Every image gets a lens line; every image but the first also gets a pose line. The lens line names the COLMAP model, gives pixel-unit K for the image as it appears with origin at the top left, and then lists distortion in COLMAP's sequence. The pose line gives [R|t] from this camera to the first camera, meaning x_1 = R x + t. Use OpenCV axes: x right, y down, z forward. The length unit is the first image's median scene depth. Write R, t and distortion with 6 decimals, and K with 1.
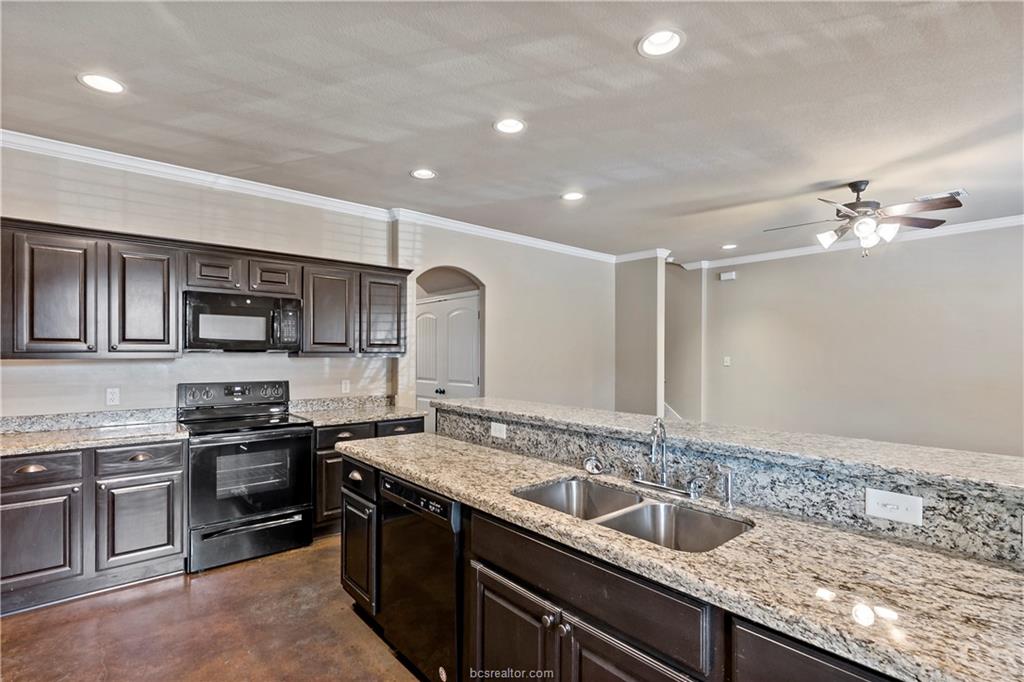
lens RADIAL K [[474.2, 0, 509.7], [0, 474.2, 346.1], [0, 0, 1]] dist [-0.002557, -0.001148]
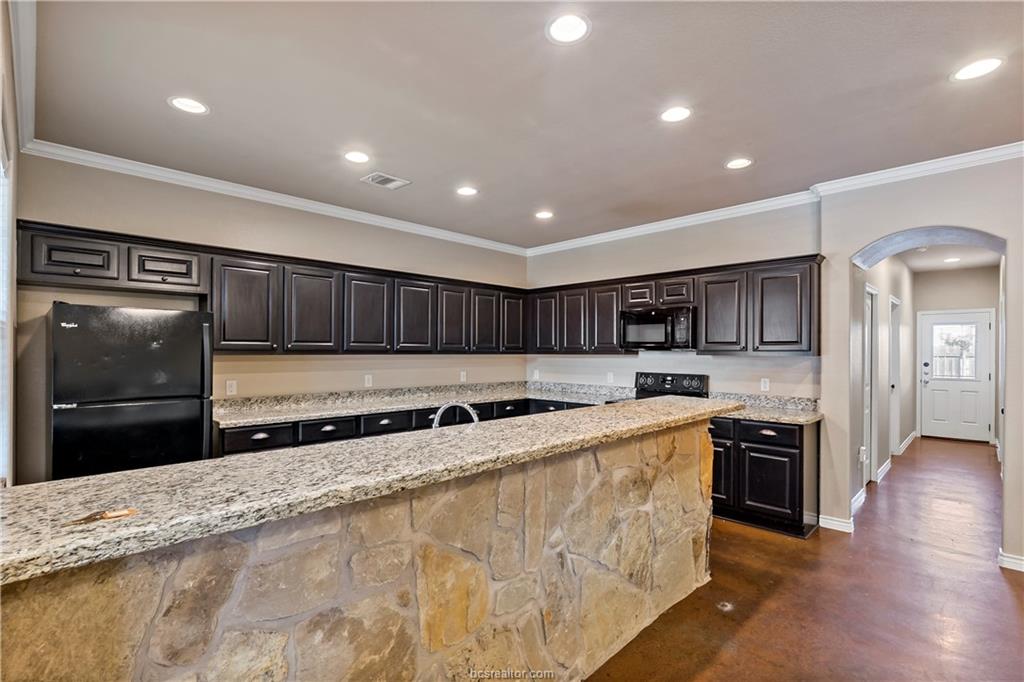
lens RADIAL K [[474.2, 0, 509.7], [0, 474.2, 346.1], [0, 0, 1]] dist [-0.002557, -0.001148]
pose [[0.063448, -0.016127, -0.997855, 0.675110], [0.012800, 0.999800, -0.015345, 0.013280], [0.997903, -0.011799, 0.063642, 0.434729]]
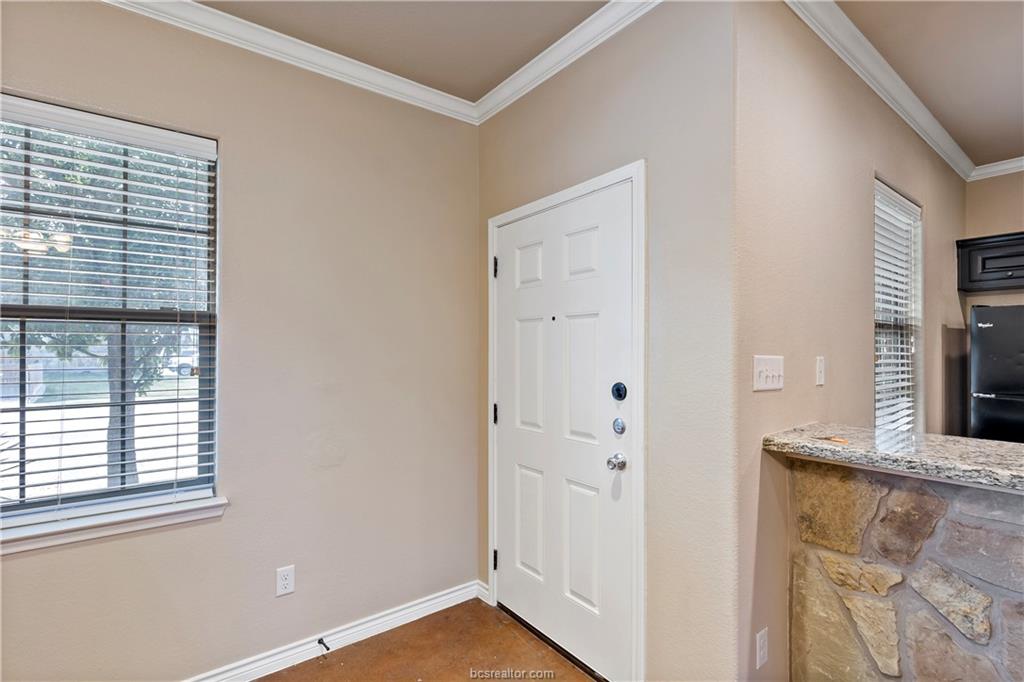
lens RADIAL K [[474.2, 0, 509.7], [0, 474.2, 346.1], [0, 0, 1]] dist [-0.002557, -0.001148]
pose [[-0.996495, -0.001725, 0.083639, 0.676417], [-0.003521, 0.999766, -0.021335, 0.018537], [-0.083582, -0.021555, -0.996268, 0.676314]]
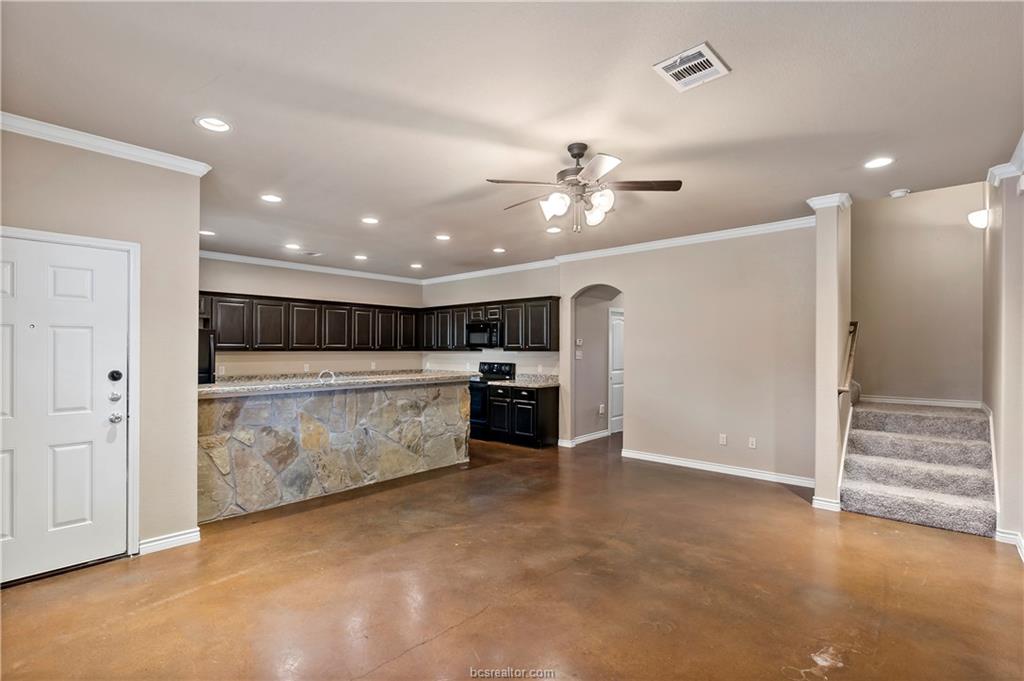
lens RADIAL K [[474.2, 0, 509.7], [0, 474.2, 345.6], [0, 0, 1]] dist [-0.002557, -0.001148]
pose [[0.117408, -0.012838, -0.993001, 1.474058], [0.015454, 0.999819, -0.011099, 0.022103], [0.992963, -0.014043, 0.117585, 0.750268]]
